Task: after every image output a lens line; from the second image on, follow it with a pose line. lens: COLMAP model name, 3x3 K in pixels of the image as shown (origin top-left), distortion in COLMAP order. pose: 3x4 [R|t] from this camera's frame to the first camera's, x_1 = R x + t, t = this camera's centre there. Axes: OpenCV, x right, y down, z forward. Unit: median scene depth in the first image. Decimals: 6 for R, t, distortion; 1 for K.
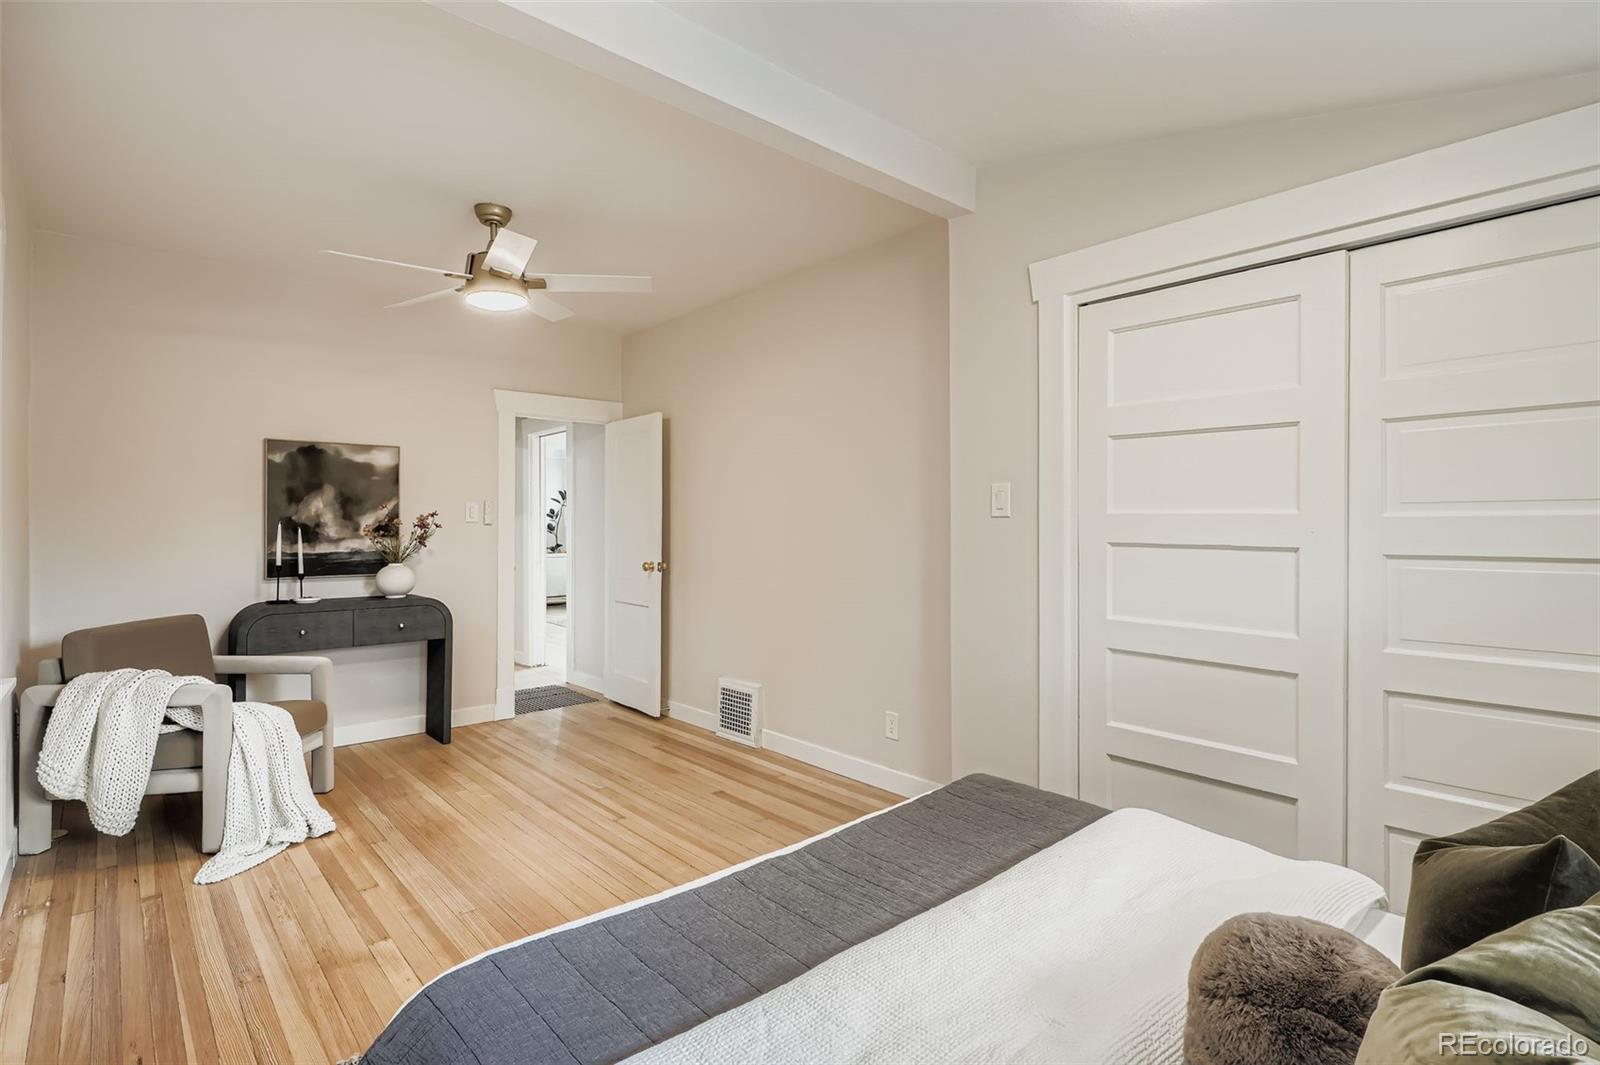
lens RADIAL K [[777.9, 0, 800.0], [0, 777.9, 532.5], [0, 0, 1]] dist [0.000489, 0.000231]
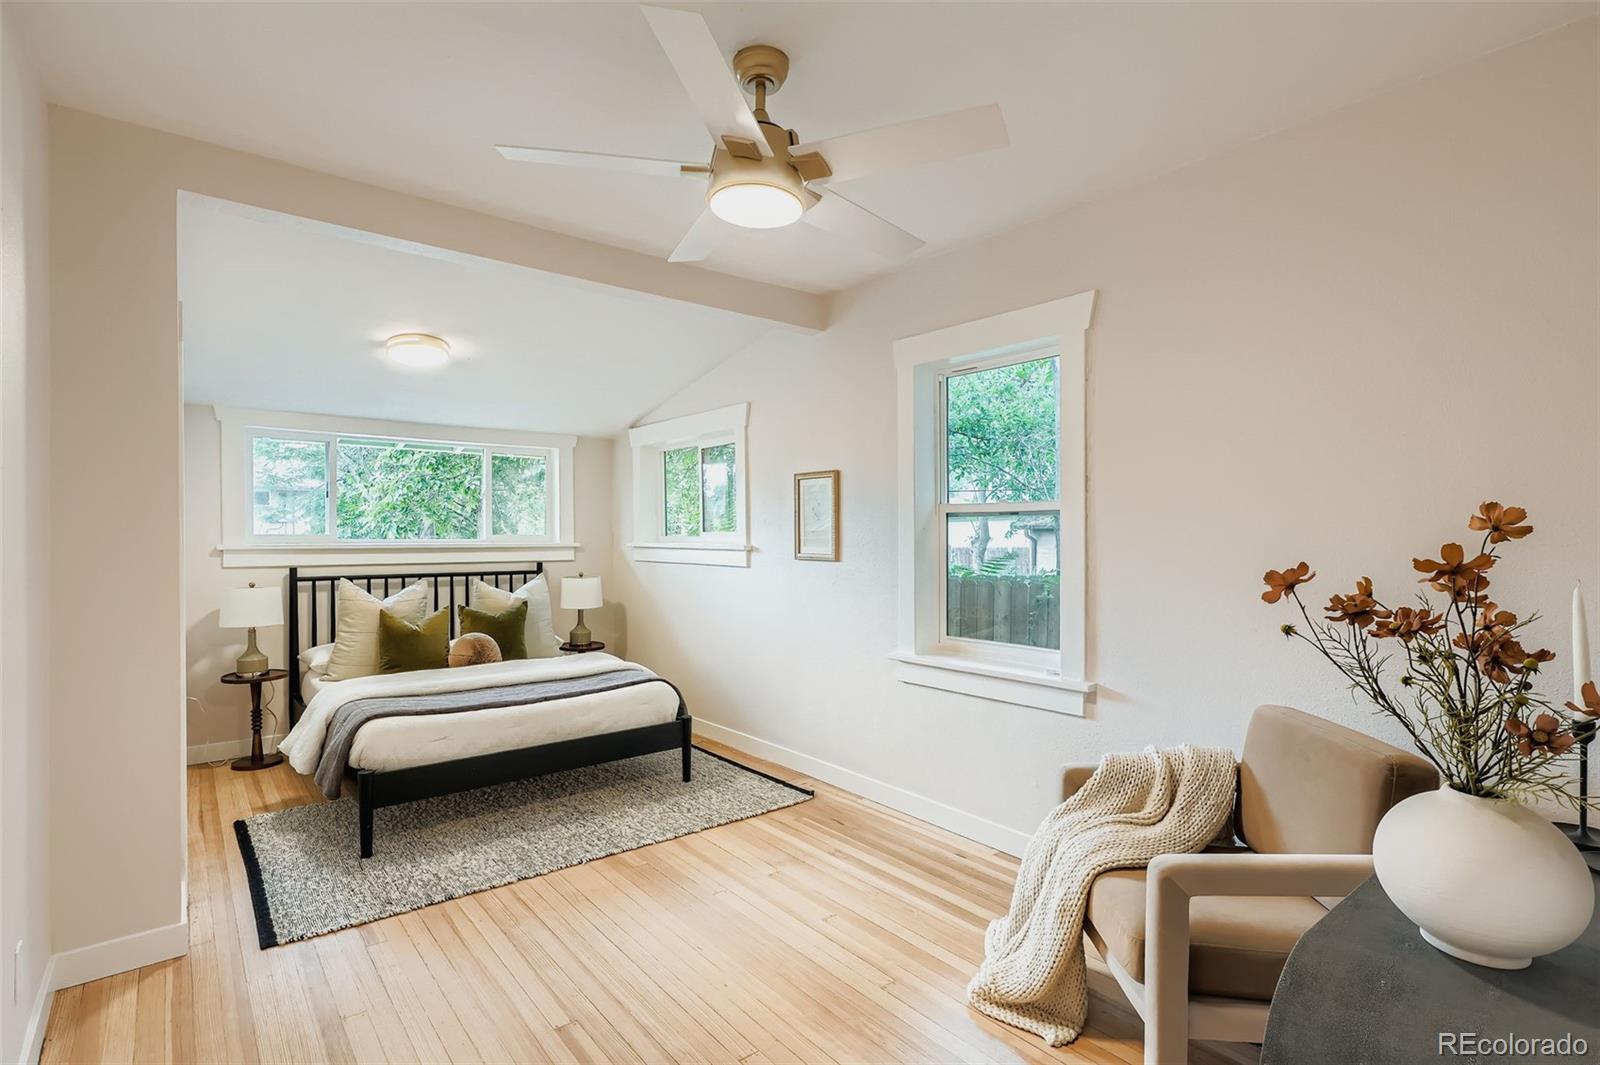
lens RADIAL K [[777.9, 0, 800.0], [0, 777.9, 532.5], [0, 0, 1]] dist [0.000489, 0.000231]
pose [[-0.998936, 0.004550, 0.045887, -0.585539], [0.004989, 0.999943, 0.009463, -0.063390], [-0.045841, 0.009682, -0.998902, 2.095665]]
